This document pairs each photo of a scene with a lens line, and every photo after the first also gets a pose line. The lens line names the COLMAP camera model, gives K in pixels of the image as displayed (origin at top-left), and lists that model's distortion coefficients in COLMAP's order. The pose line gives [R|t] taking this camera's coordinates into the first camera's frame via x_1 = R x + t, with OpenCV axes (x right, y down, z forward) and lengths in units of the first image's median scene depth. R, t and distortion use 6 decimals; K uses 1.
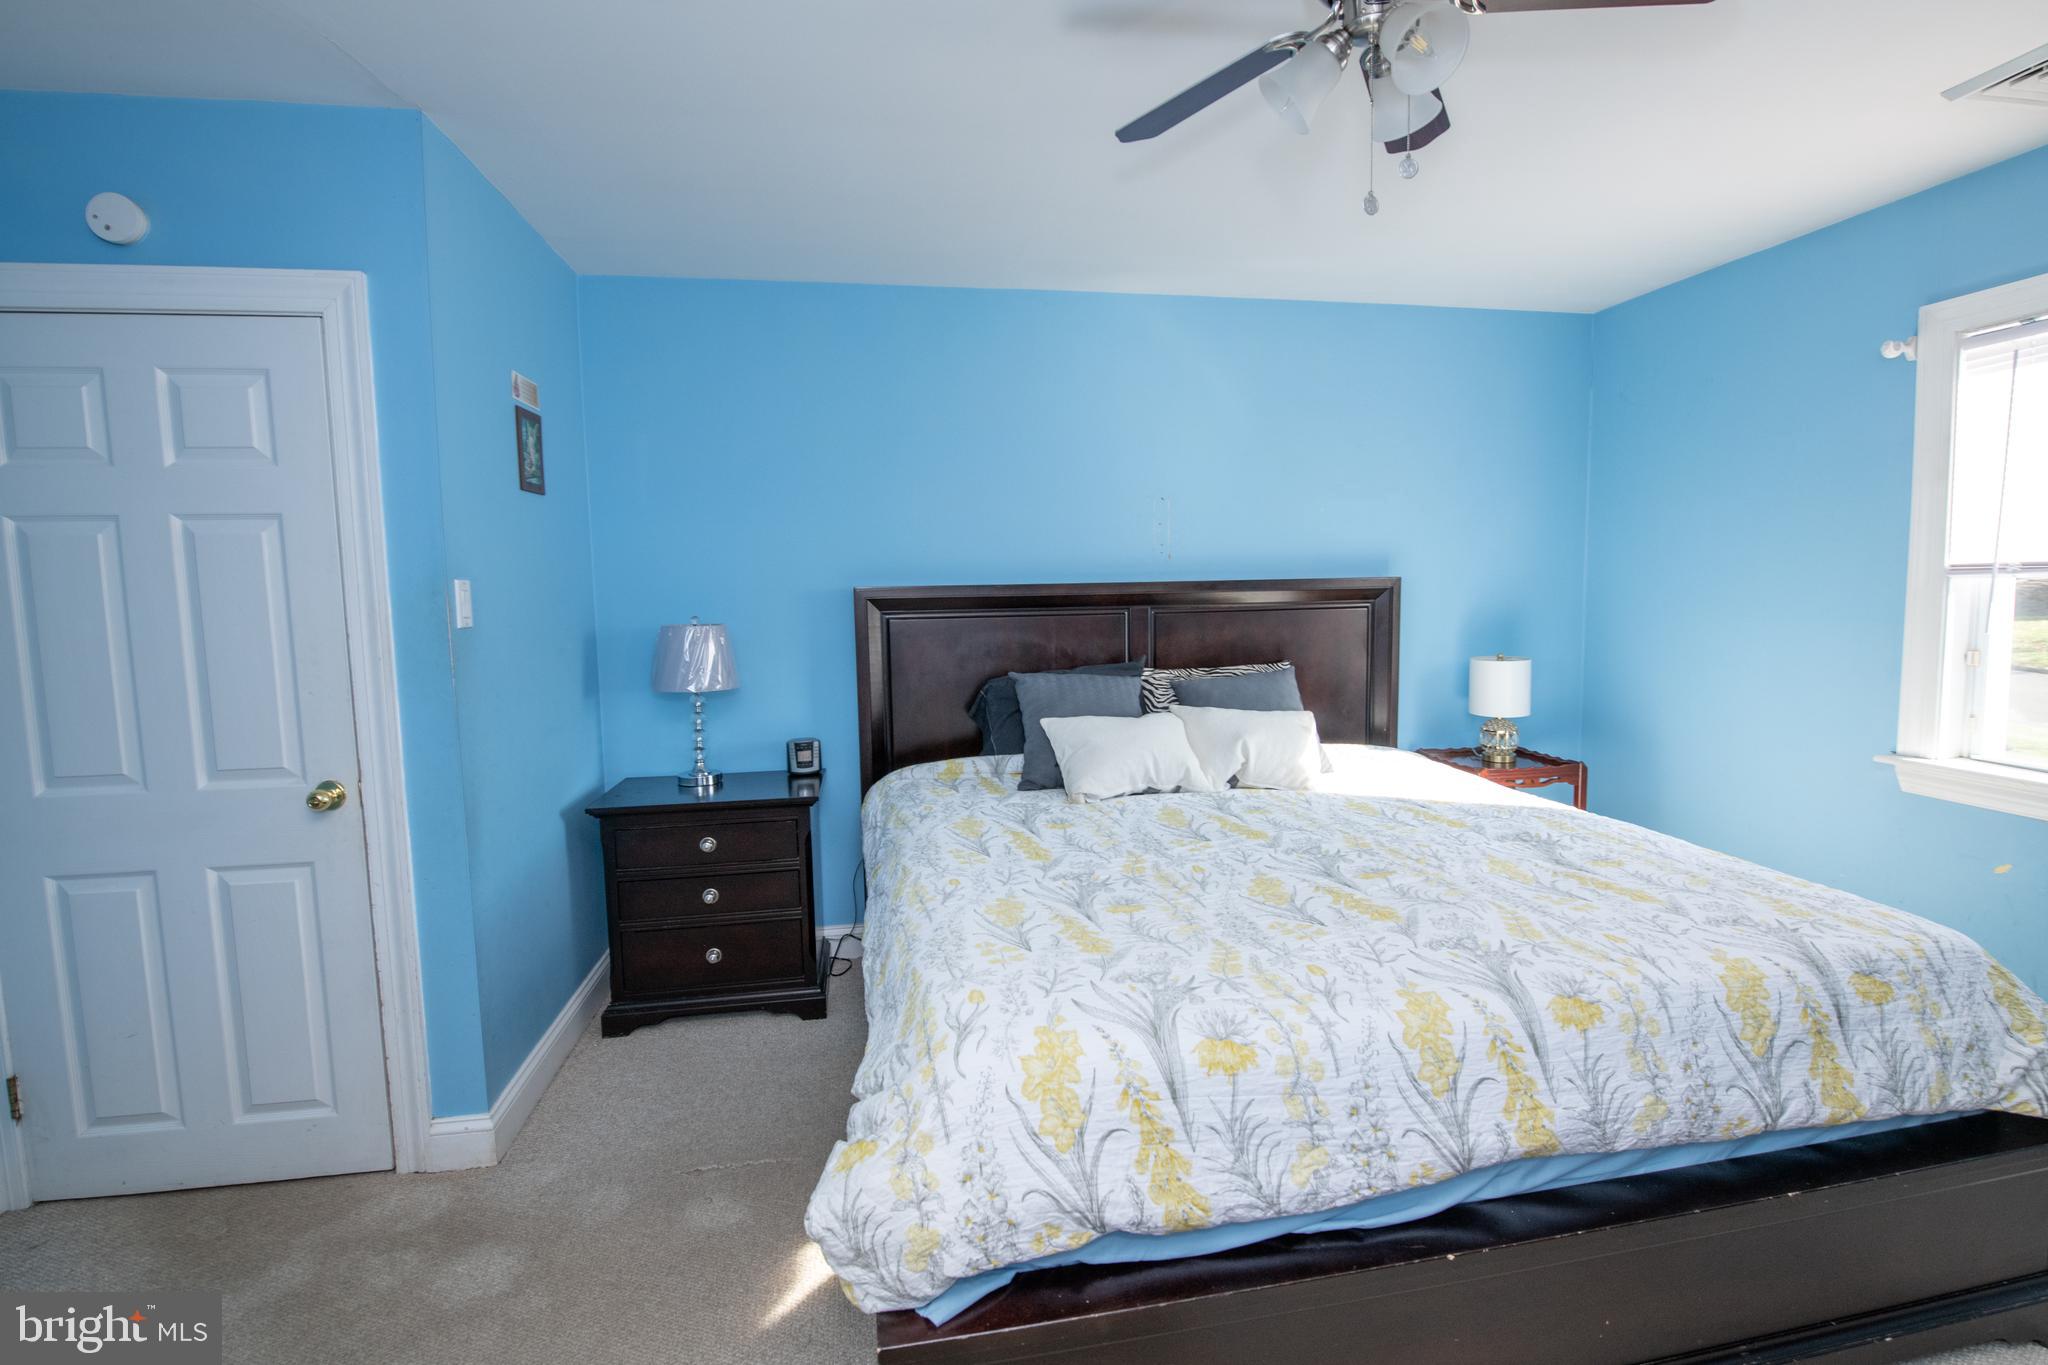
lens RADIAL K [[932.2, 0, 1077.6], [0, 932.2, 663.9], [0, 0, 1]] dist [-0.016613, -0.001186]
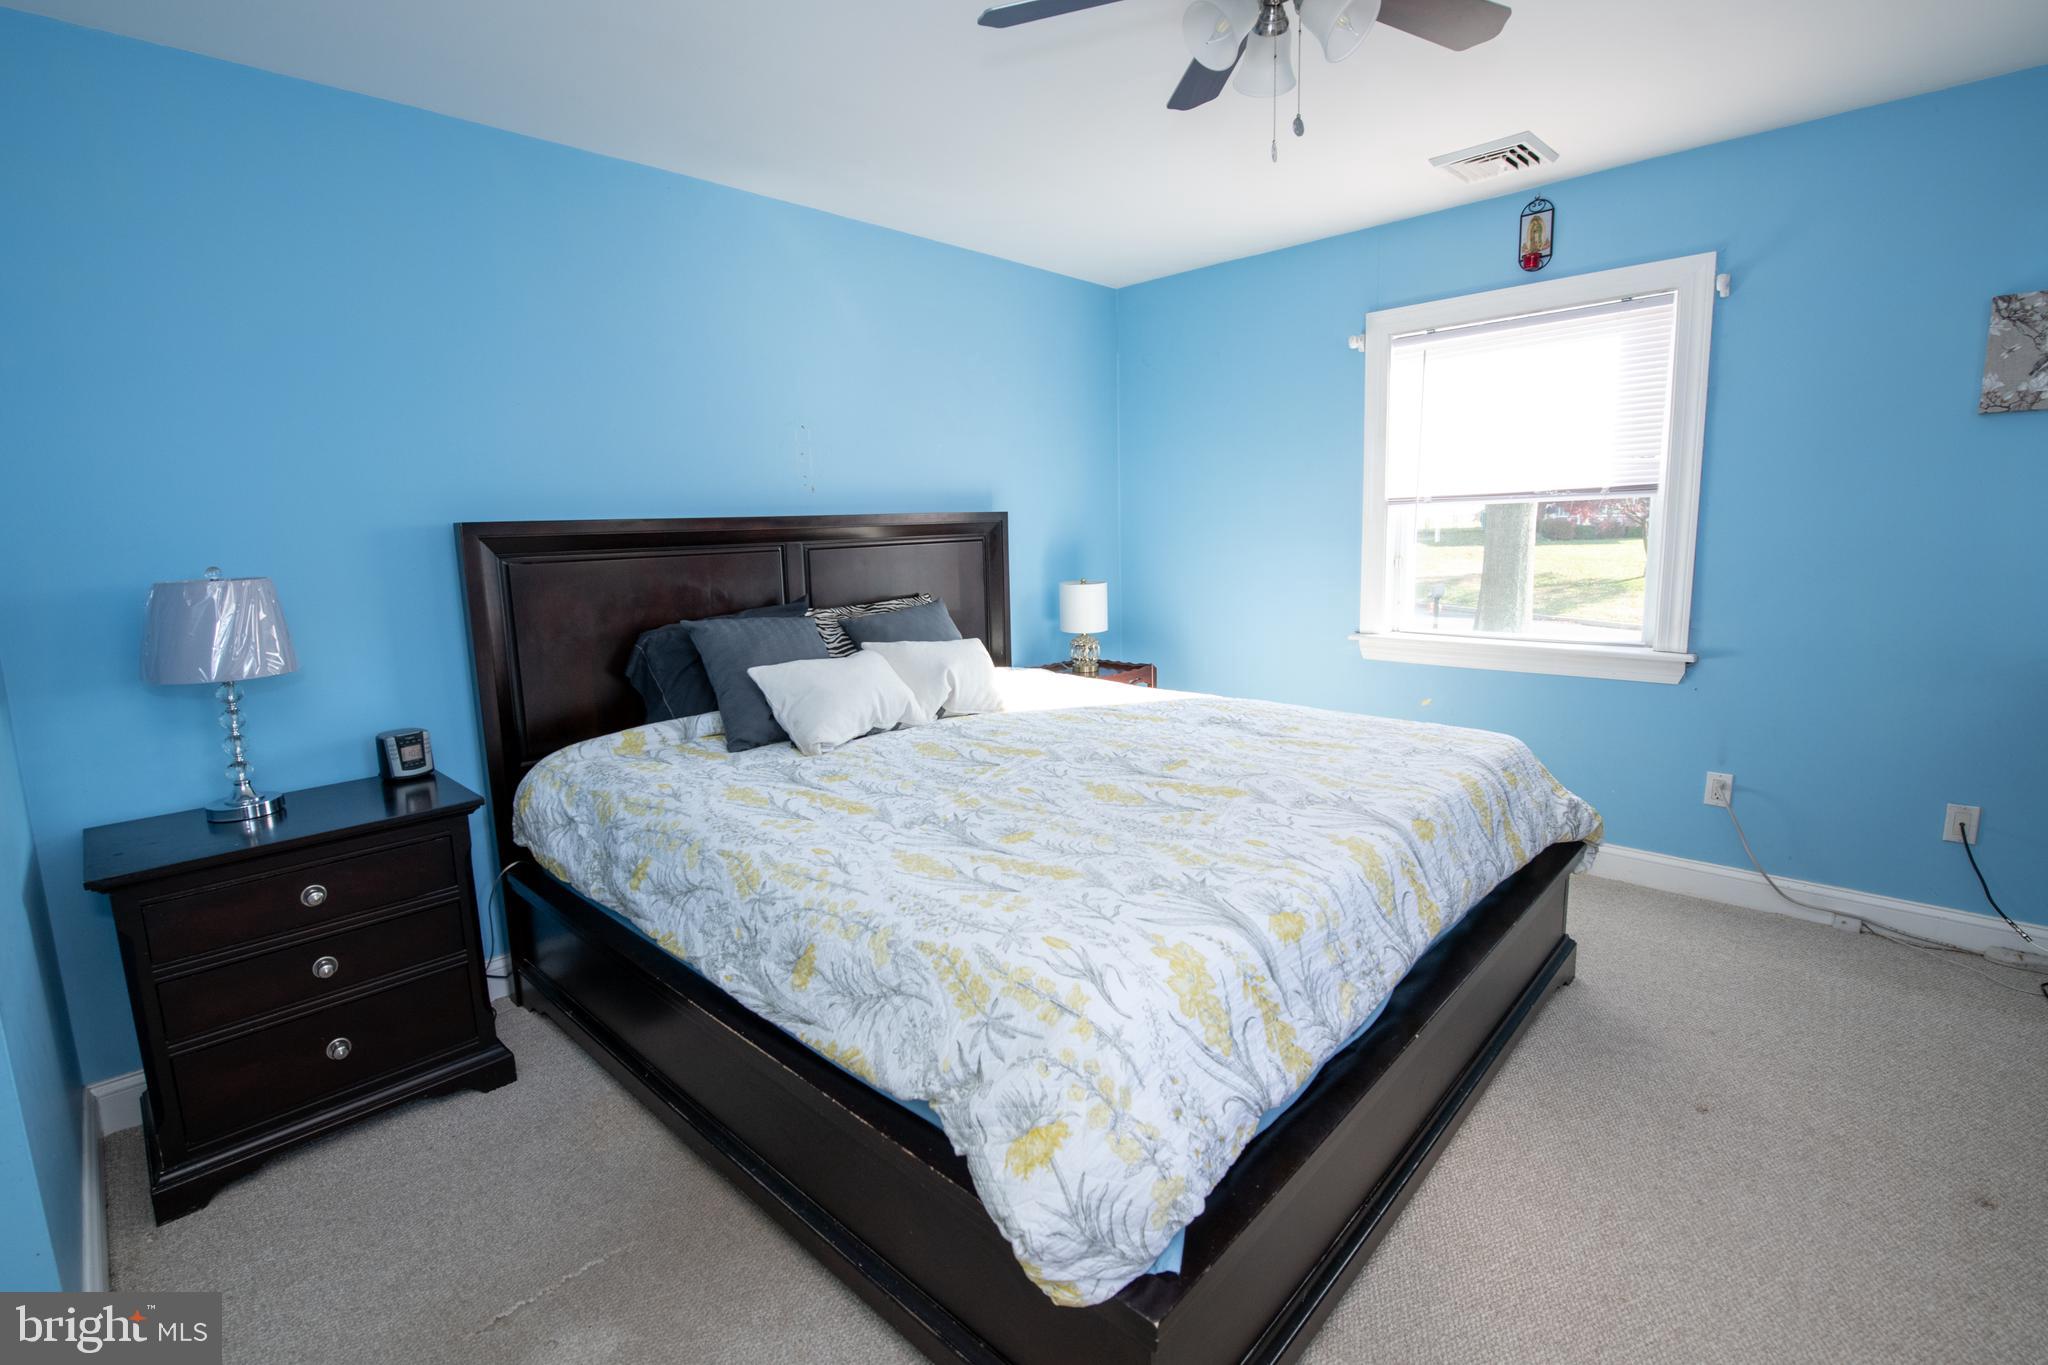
lens RADIAL K [[915.8, 0, 973.7], [0, 915.8, 658.0], [0, 0, 1]] dist [-0.011091, -0.004808]
pose [[0.816633, -0.089651, 0.570151, -0.426147], [0.064662, 0.995855, 0.063974, 0.008456], [-0.573523, -0.015376, 0.819045, 0.196268]]
